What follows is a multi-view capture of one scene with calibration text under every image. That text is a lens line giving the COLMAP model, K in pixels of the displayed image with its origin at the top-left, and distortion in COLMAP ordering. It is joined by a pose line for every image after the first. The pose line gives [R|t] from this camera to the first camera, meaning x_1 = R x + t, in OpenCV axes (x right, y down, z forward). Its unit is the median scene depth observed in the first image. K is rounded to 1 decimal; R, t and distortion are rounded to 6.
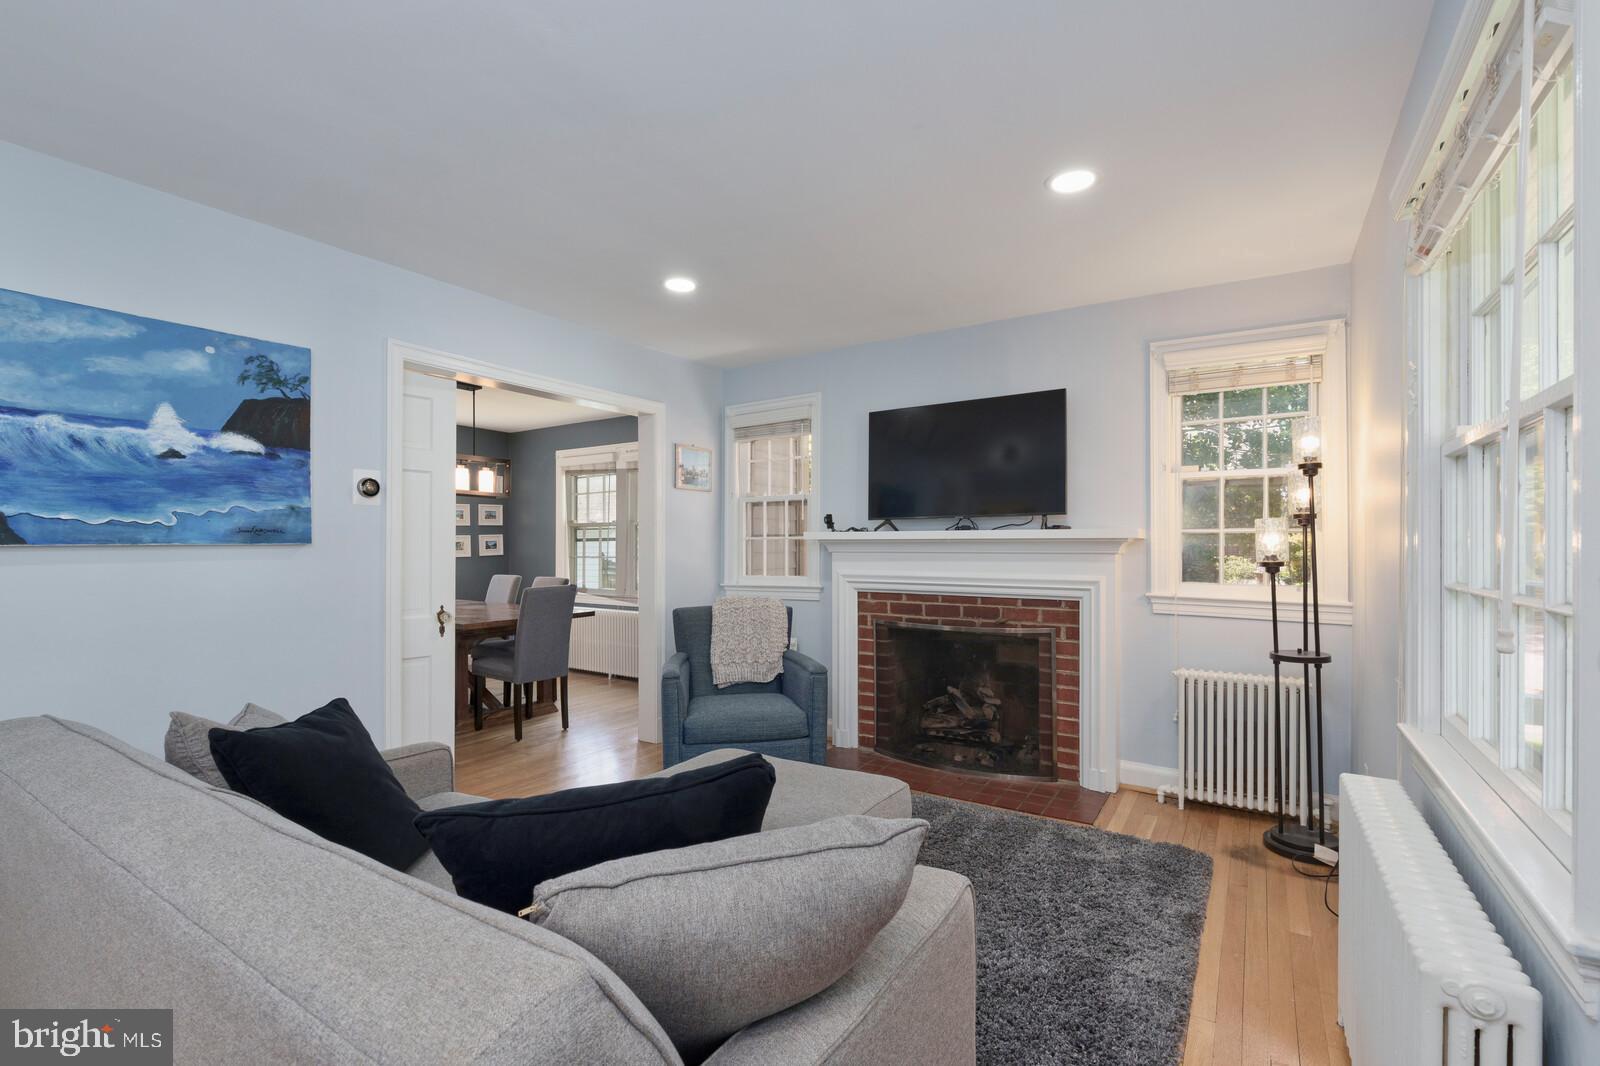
lens RADIAL K [[711.3, 0, 801.9], [0, 711.3, 540.9], [0, 0, 1]] dist [-0.001042, 0.000011]
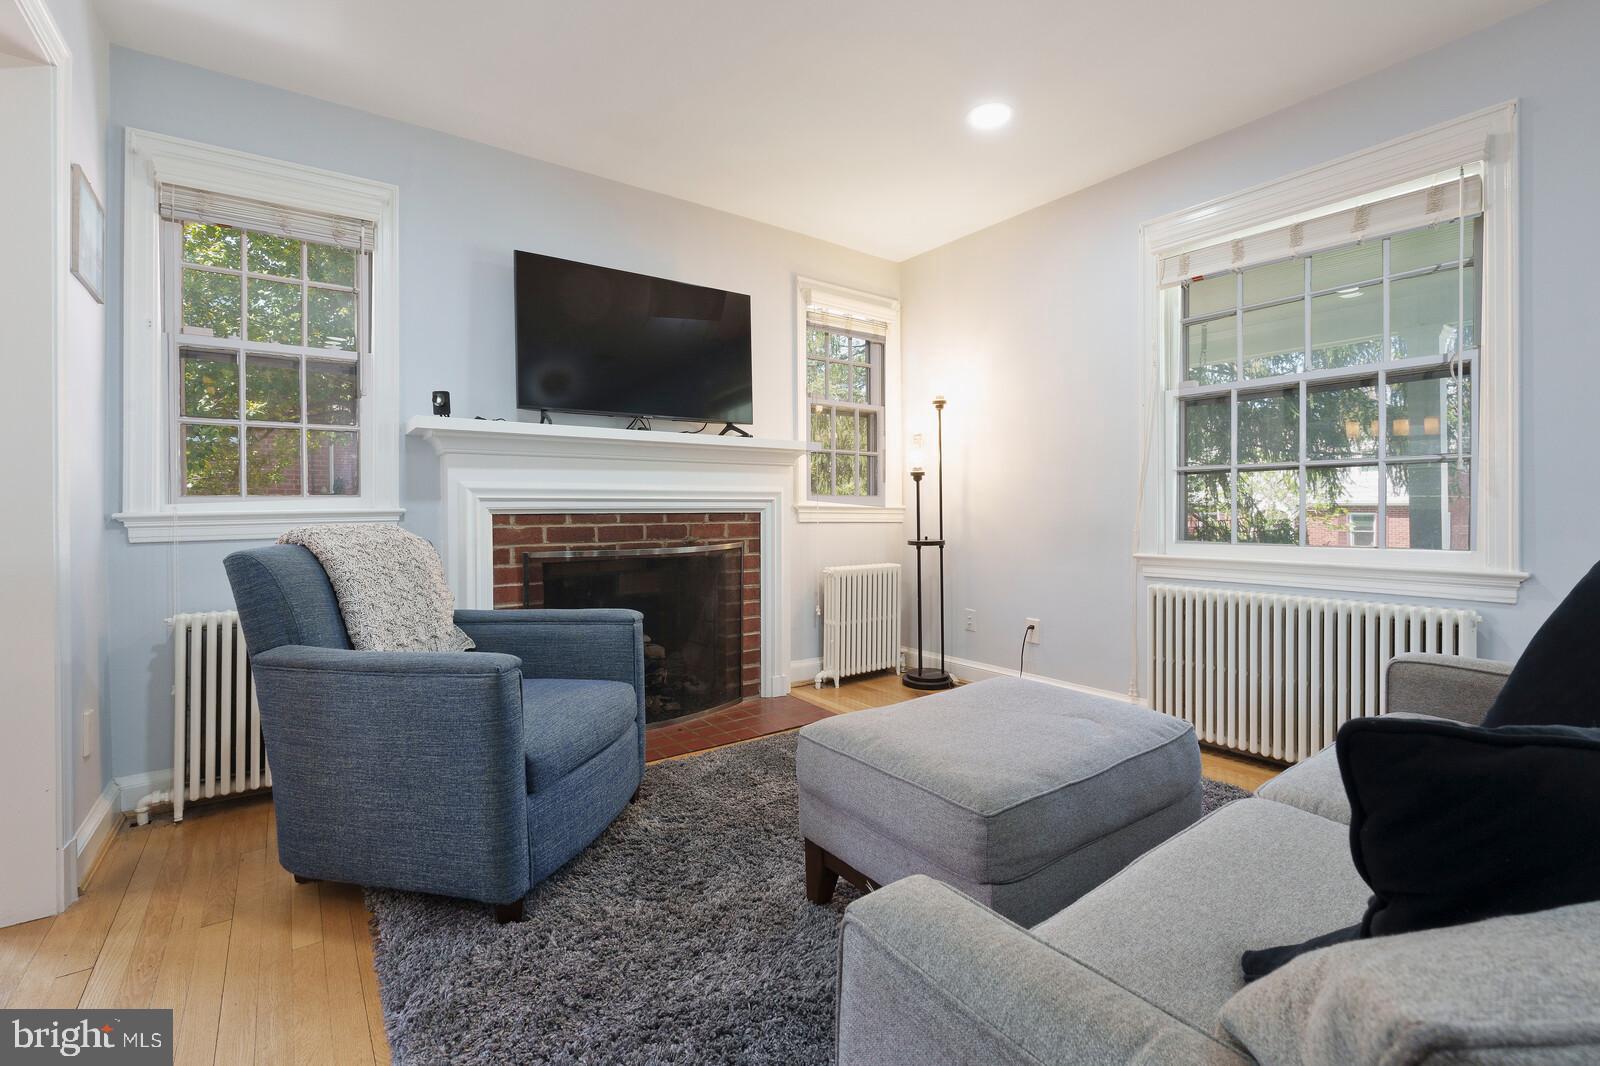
lens RADIAL K [[711.3, 0, 819.5], [0, 711.3, 504.1], [0, 0, 1]] dist [-0.001042, 0.000011]
pose [[0.349447, 0.003042, 0.936951, -0.490721], [0.000552, 0.999994, -0.003452, 0.072581], [-0.936956, 0.001724, 0.349443, 0.548266]]
